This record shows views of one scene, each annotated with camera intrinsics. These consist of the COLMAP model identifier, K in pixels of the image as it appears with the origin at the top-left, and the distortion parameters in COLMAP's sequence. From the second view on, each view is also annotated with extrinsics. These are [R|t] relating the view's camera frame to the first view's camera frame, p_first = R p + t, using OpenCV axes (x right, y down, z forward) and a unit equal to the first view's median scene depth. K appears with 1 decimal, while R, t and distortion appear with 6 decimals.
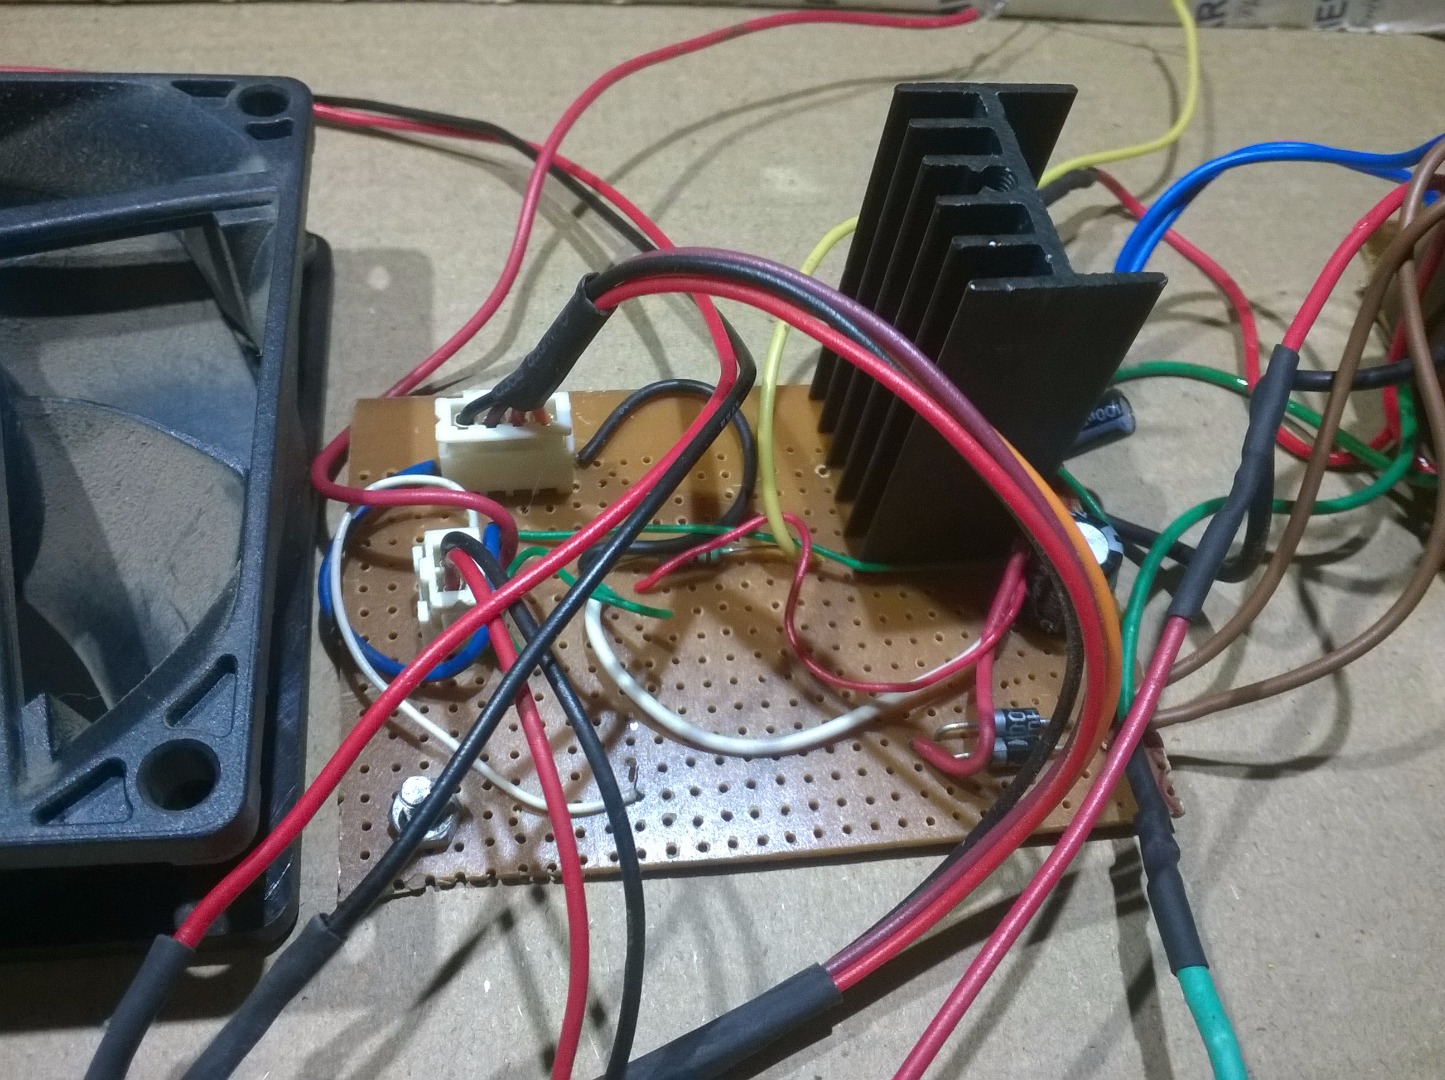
lens RADIAL K [[1273.8, 0, 734.0], [0, 1273.8, 544.9], [0, 0, 1]] dist [-0.009418, -0.109417]
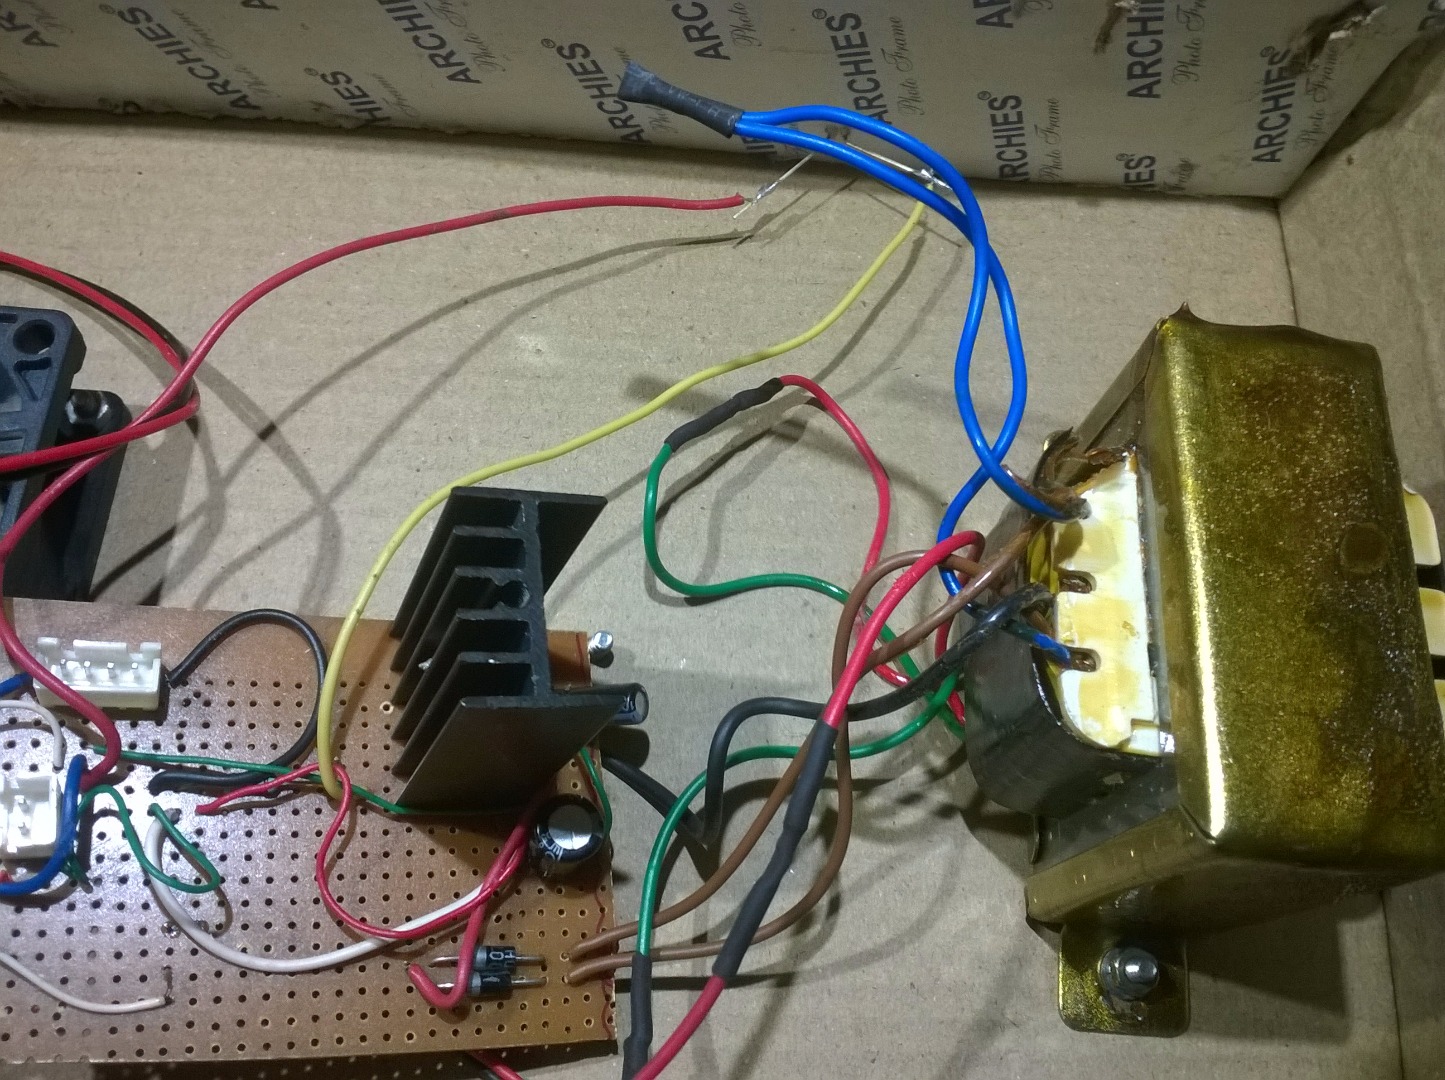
lens RADIAL K [[1273.8, 0, 739.8], [0, 1273.8, 545.6], [0, 0, 1]] dist [-0.009418, -0.109417]
pose [[0.984702, 0.128846, -0.117310, 0.541383], [-0.106766, 0.978187, 0.178187, -0.474598], [0.137710, -0.162936, 0.976979, -0.195609]]
